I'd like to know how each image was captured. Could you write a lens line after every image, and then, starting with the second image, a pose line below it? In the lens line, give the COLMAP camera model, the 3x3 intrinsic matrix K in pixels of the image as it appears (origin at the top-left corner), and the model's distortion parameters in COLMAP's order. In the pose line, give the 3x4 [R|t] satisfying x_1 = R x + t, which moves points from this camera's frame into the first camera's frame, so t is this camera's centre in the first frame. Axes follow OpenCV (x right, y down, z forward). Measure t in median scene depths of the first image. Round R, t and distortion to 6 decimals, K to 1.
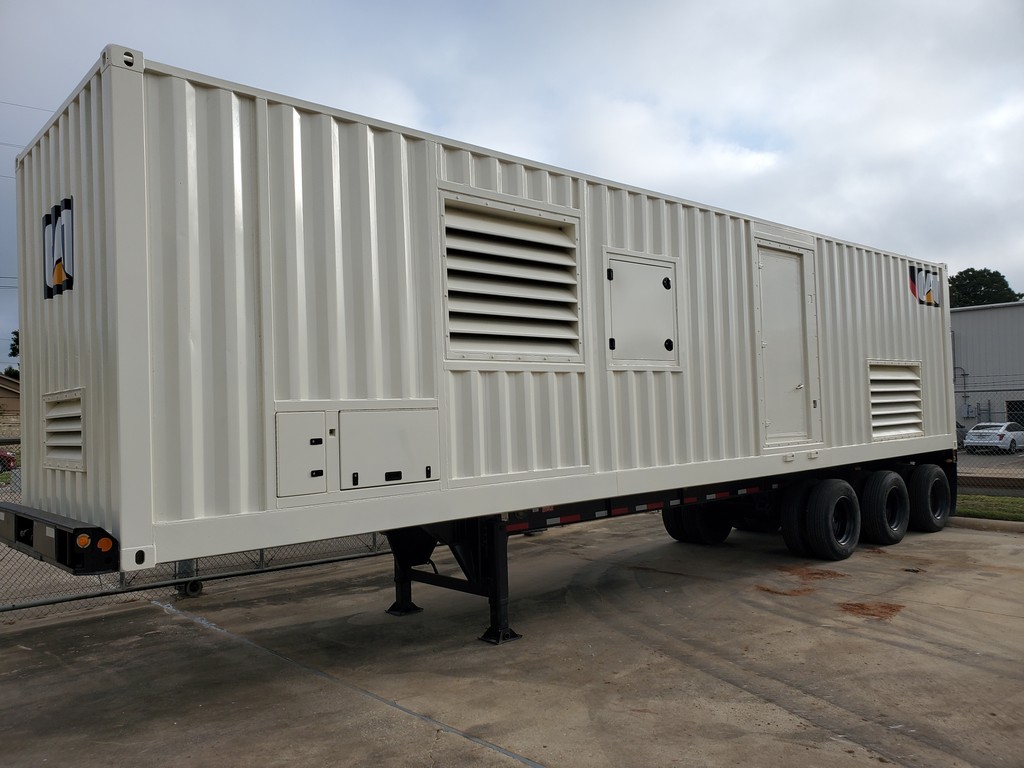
lens RADIAL K [[820.6, 0, 505.7], [0, 820.6, 381.1], [0, 0, 1]] dist [-0.035874, -0.006326]
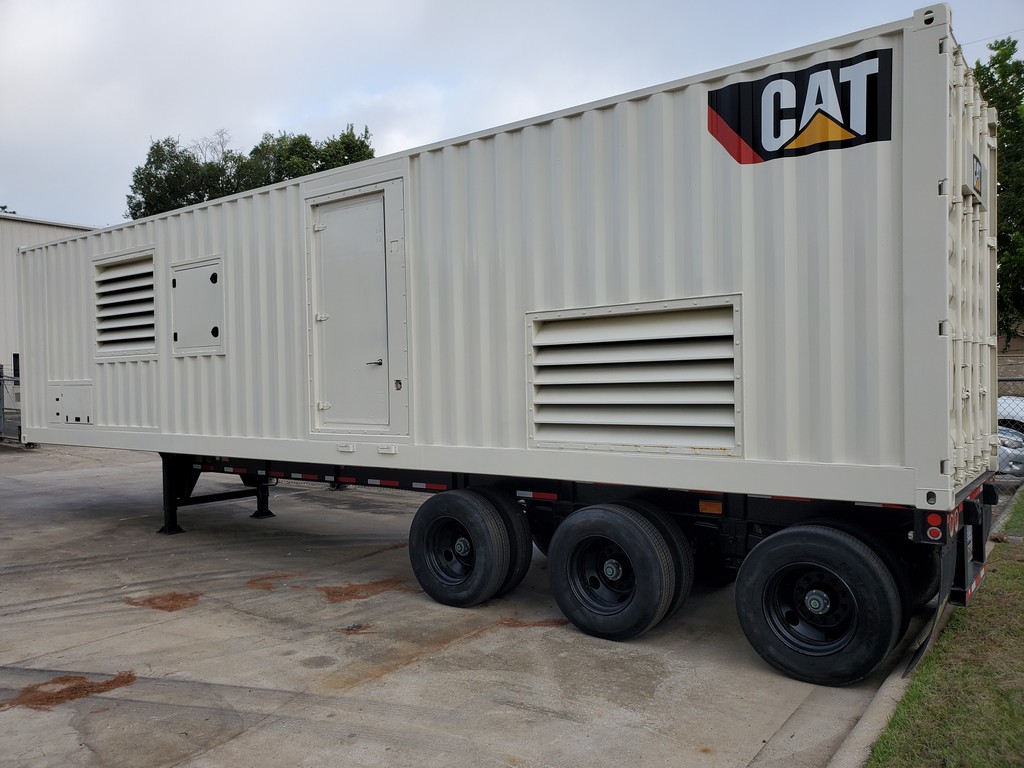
lens RADIAL K [[820.6, 0, 508.1], [0, 820.6, 394.5], [0, 0, 1]] dist [-0.035874, -0.006326]
pose [[0.210729, 0.050700, -0.976229, 1.421468], [0.053815, 0.996538, 0.063371, -0.007227], [0.976062, -0.065890, 0.207271, 1.164215]]
